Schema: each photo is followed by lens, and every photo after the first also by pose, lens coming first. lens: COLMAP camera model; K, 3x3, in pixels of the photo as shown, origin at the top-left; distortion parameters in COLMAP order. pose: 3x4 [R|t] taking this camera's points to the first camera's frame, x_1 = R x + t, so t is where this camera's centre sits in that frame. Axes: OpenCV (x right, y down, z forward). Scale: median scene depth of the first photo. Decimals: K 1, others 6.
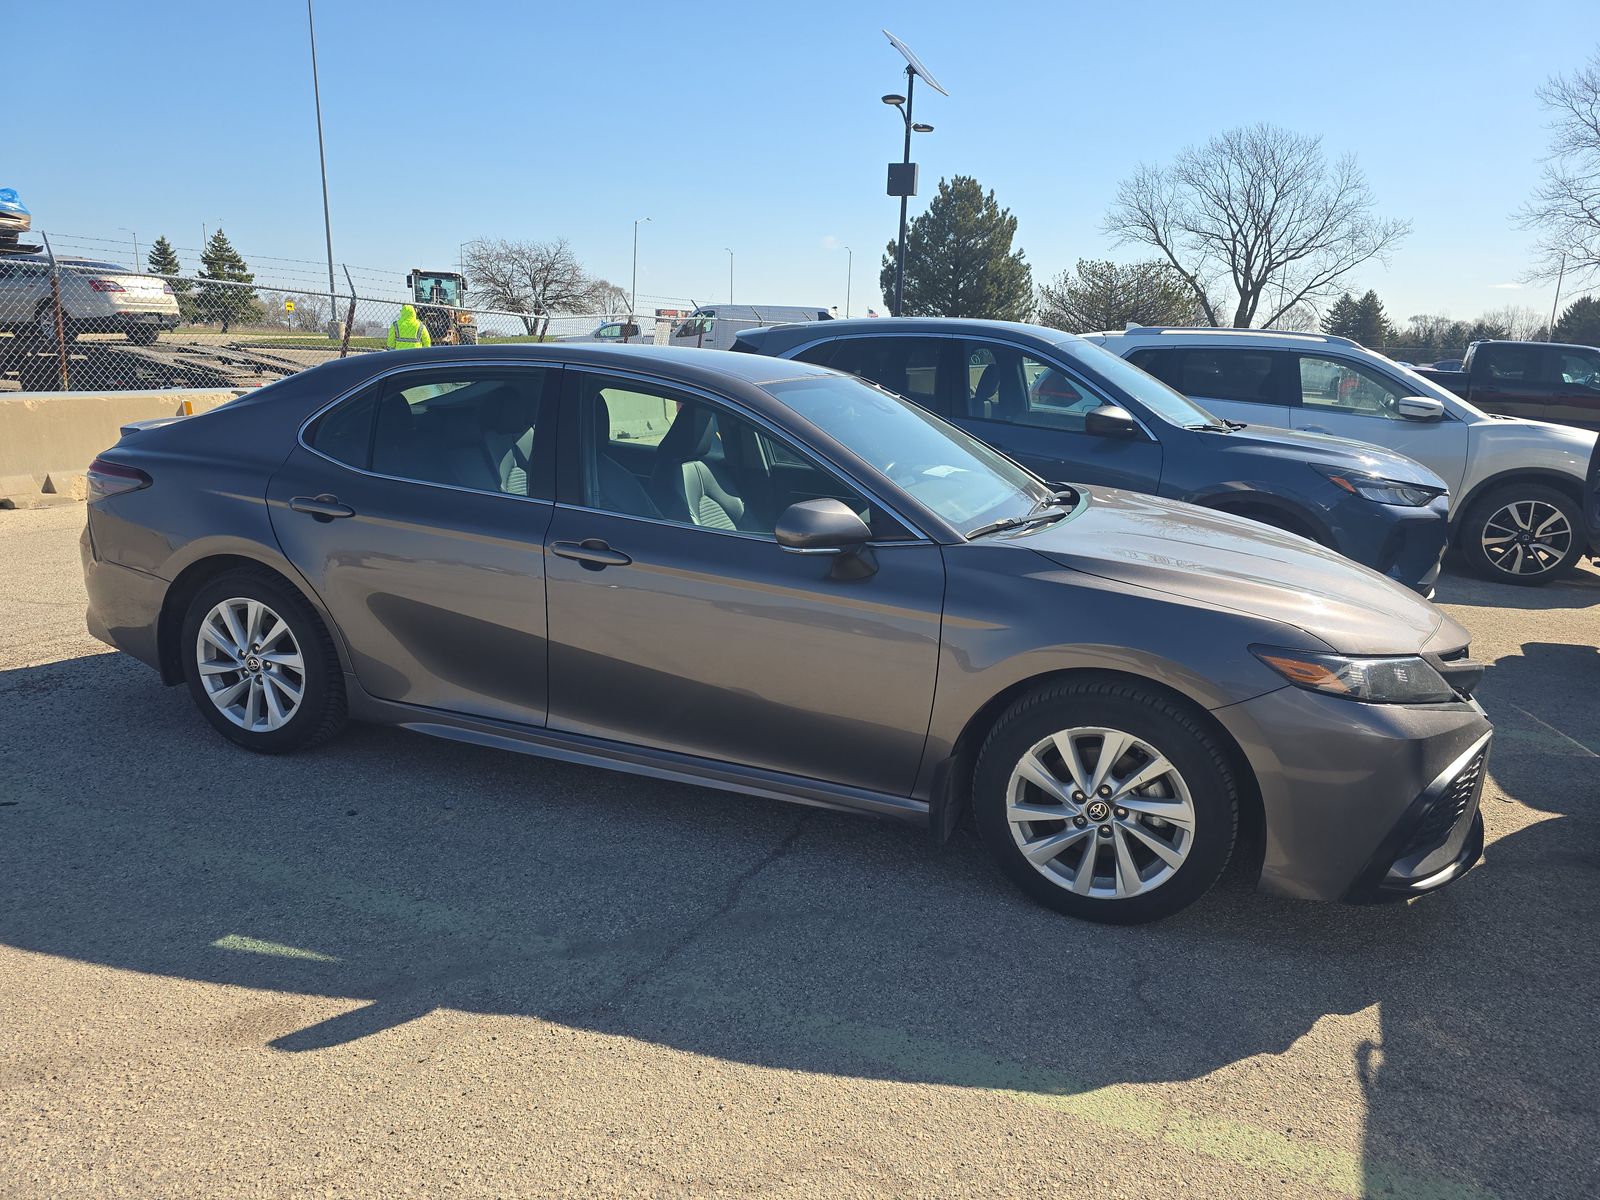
lens RADIAL K [[1062.0, 0, 800.0], [0, 1062.0, 600.0], [0, 0, 1]] dist [0.023868, -0.000702]
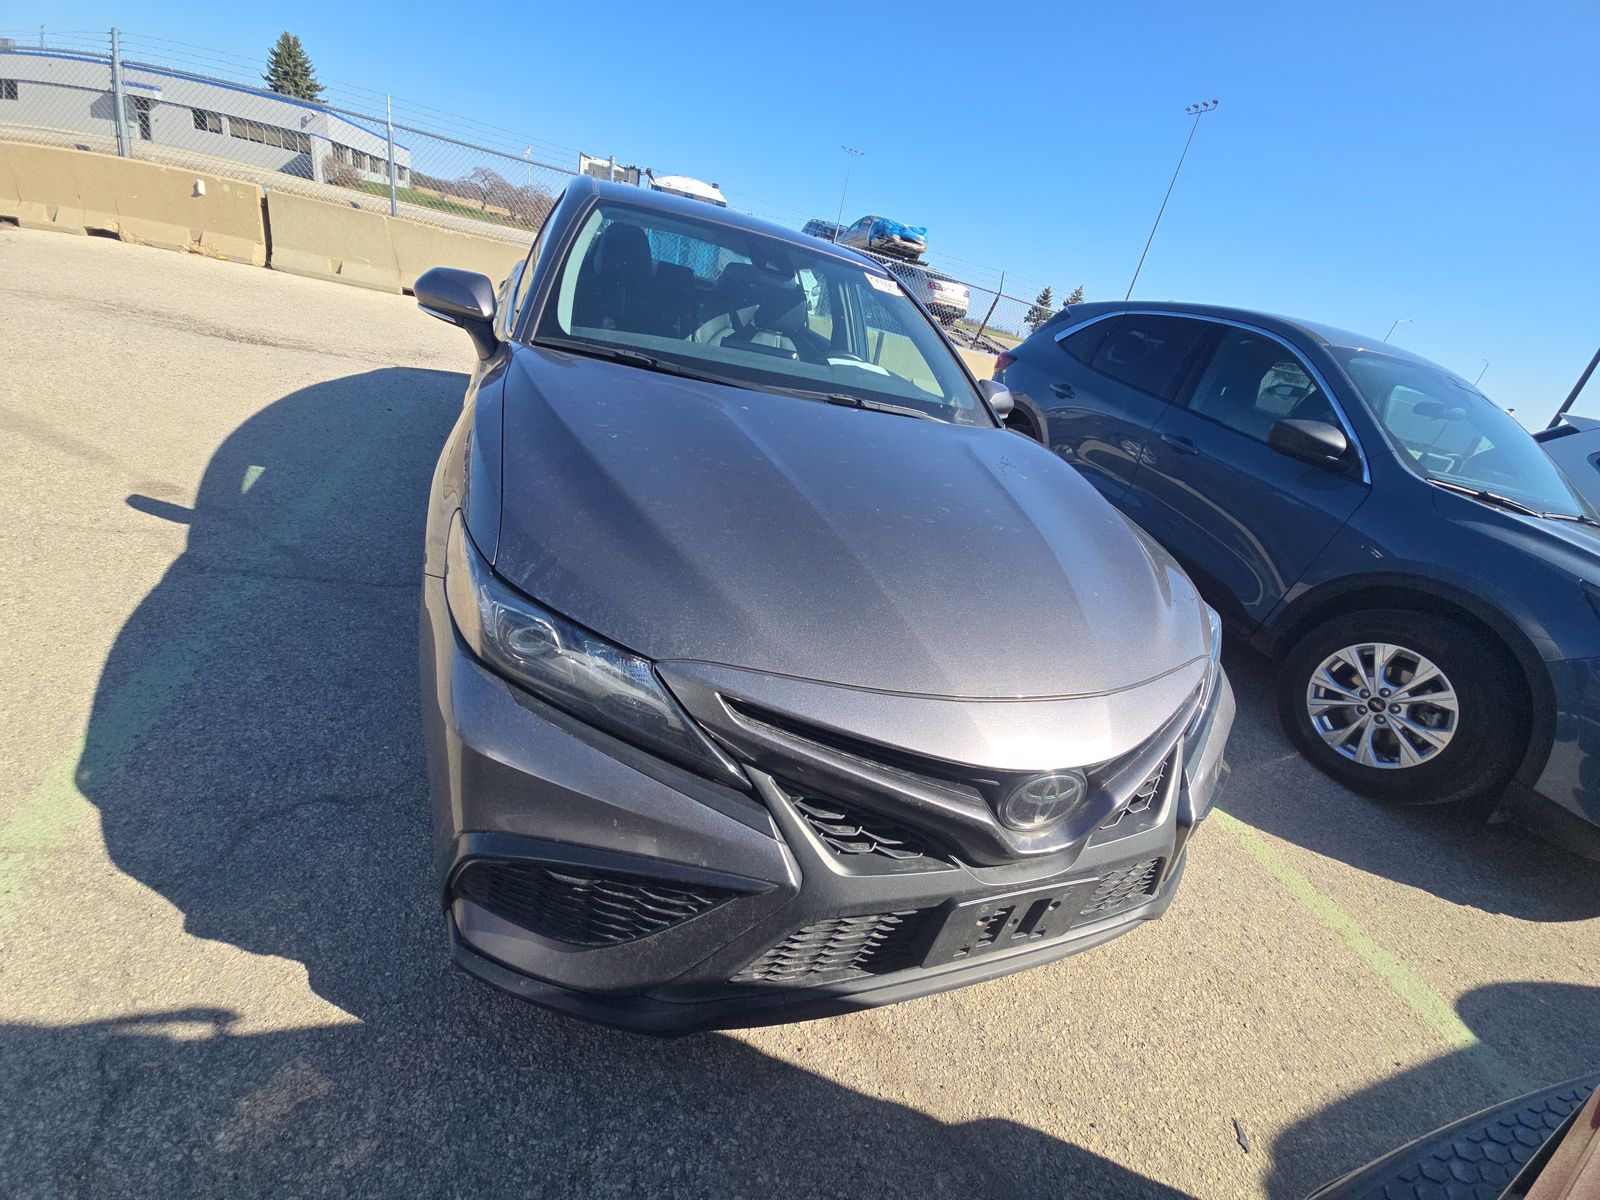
lens RADIAL K [[652.9, 0, 800.0], [0, 652.9, 600.0], [0, 0, 1]] dist [-0.002184, -0.000518]
pose [[0.649636, 0.433884, -0.624274, 0.889054], [-0.365826, 0.898236, 0.243606, -0.088557], [0.666442, 0.070121, 0.742252, 0.865128]]
